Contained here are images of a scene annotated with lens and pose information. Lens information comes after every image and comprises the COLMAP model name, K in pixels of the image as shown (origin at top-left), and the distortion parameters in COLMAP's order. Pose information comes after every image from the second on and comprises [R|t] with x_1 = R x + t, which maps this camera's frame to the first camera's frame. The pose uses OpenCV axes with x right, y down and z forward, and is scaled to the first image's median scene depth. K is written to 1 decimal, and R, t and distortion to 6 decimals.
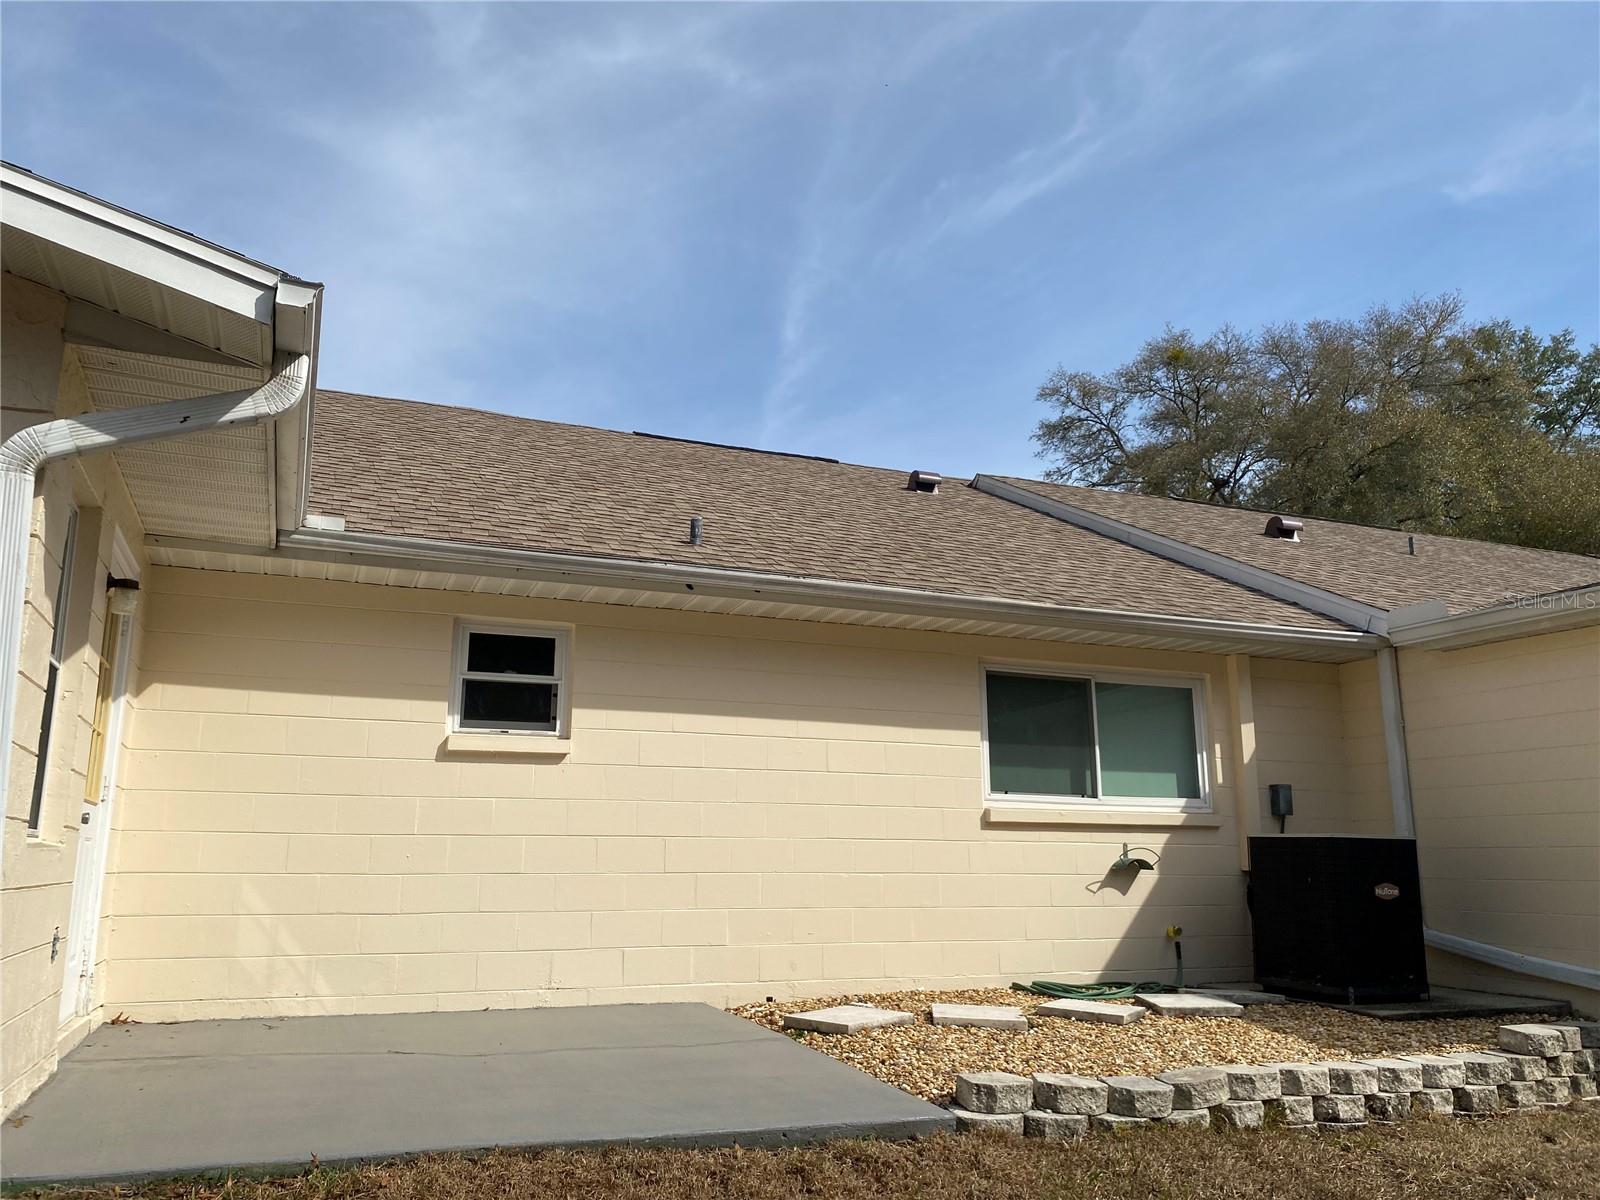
lens RADIAL K [[1209.4, 0, 793.1], [0, 1209.4, 600.4], [0, 0, 1]] dist [0.074055, -0.087468]
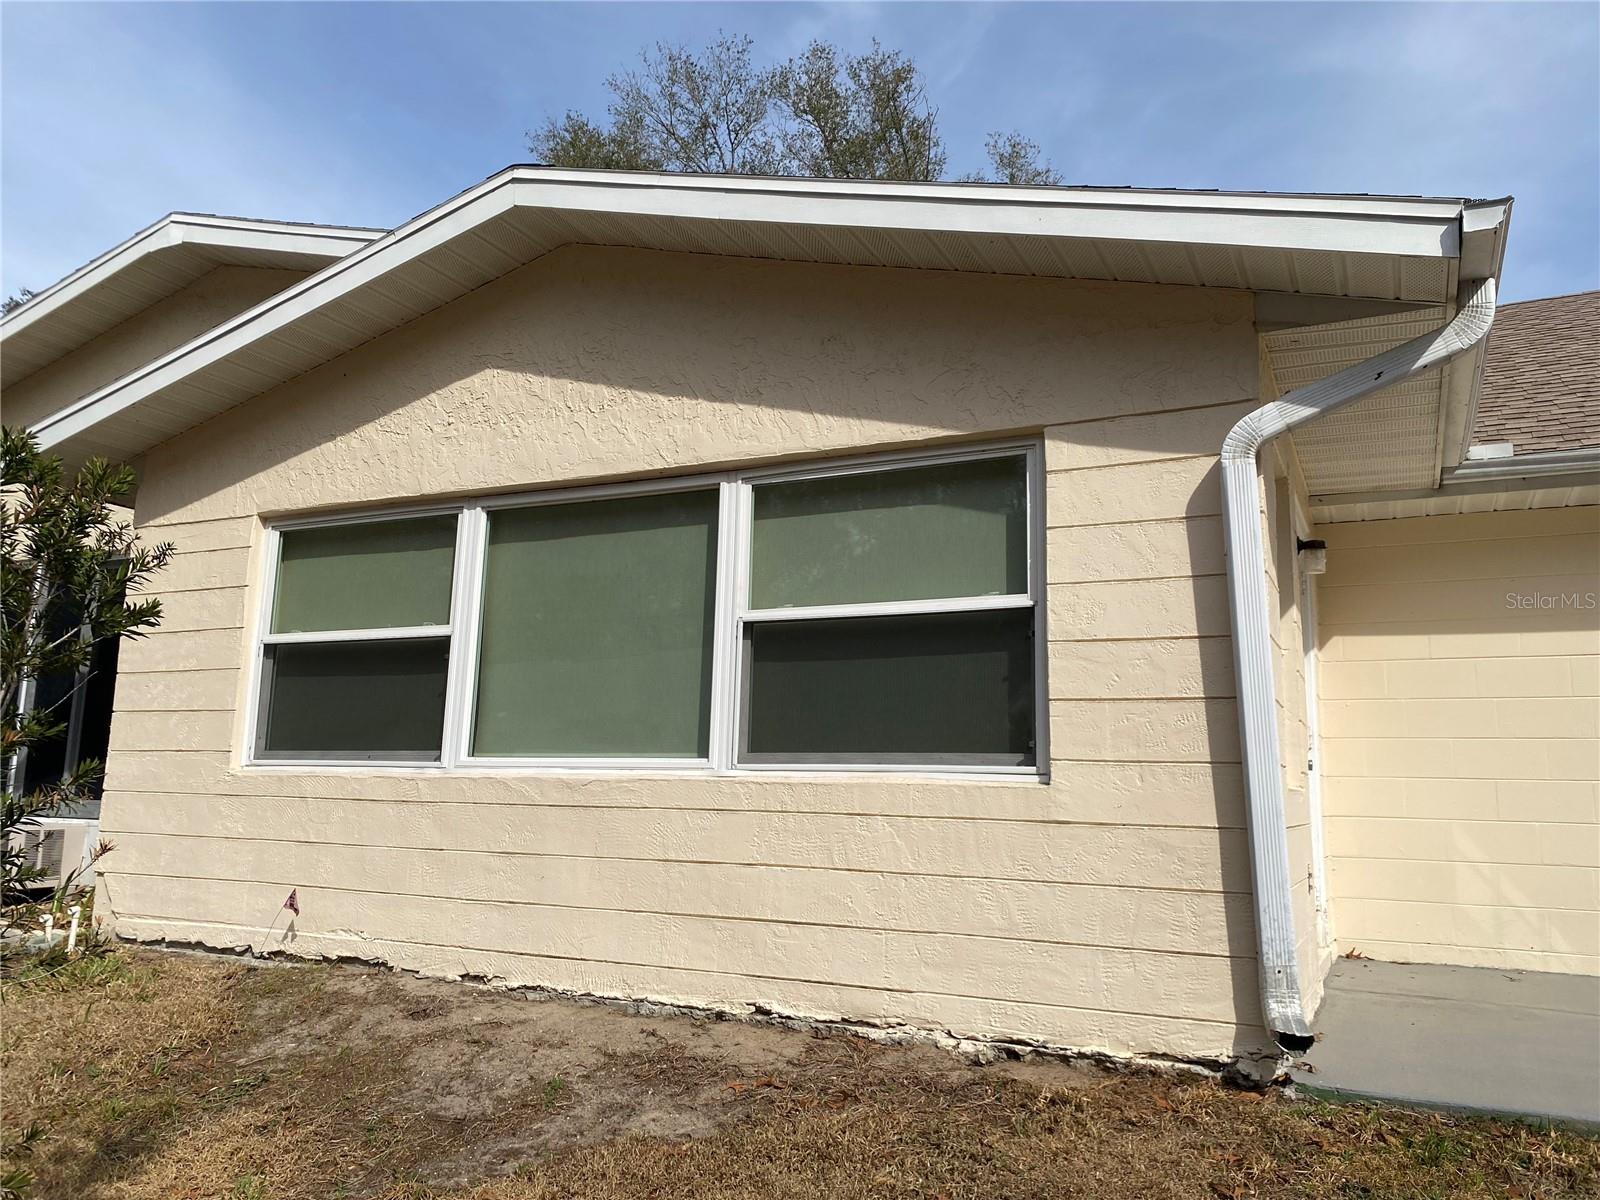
lens RADIAL K [[1218.1, 0, 787.1], [0, 1218.1, 589.8], [0, 0, 1]] dist [0.030841, -0.031993]
pose [[0.667403, -0.116900, -0.735464, -0.059009], [0.141224, 0.989549, -0.029131, -0.006701], [0.731183, -0.084423, 0.676937, -0.041245]]
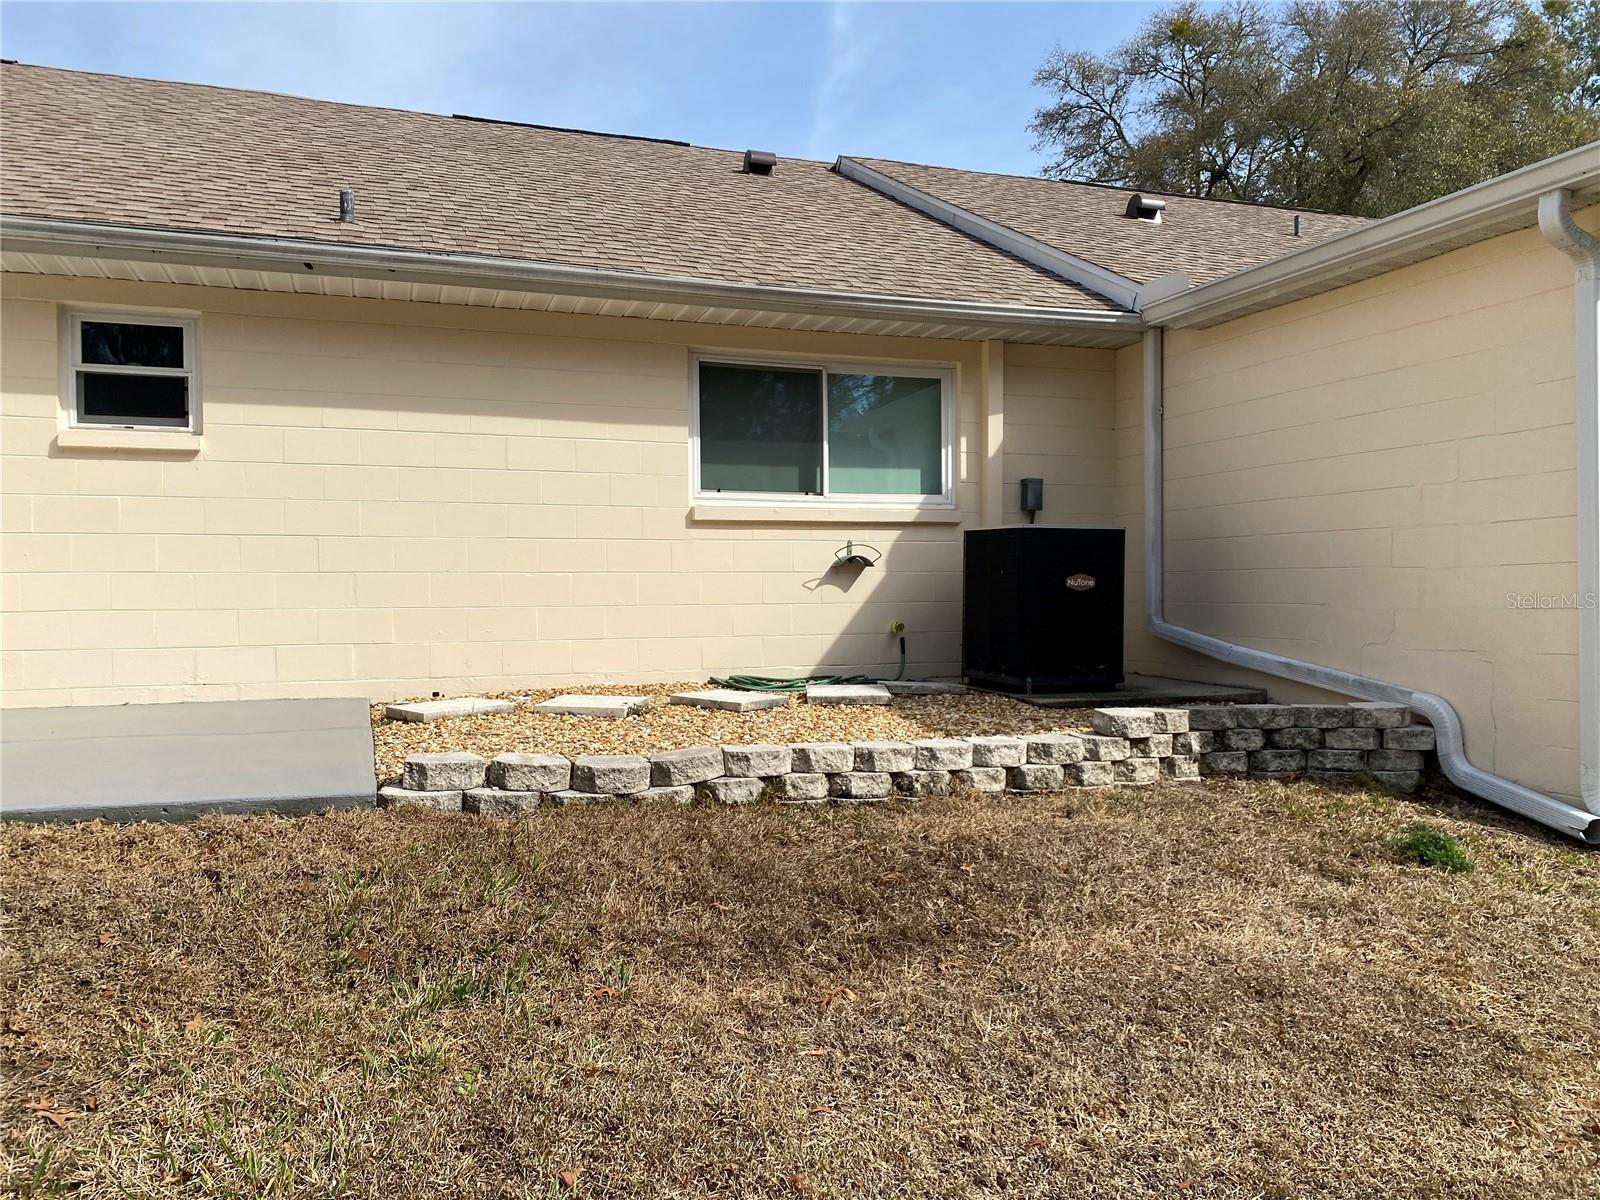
lens RADIAL K [[1217.0, 0, 790.2], [0, 1217.0, 605.3], [0, 0, 1]] dist [0.029468, -0.029634]
pose [[0.999226, -0.009263, -0.038233, 0.369123], [0.017657, 0.974092, 0.225460, 0.043319], [0.035154, -0.225960, 0.973502, 0.065296]]
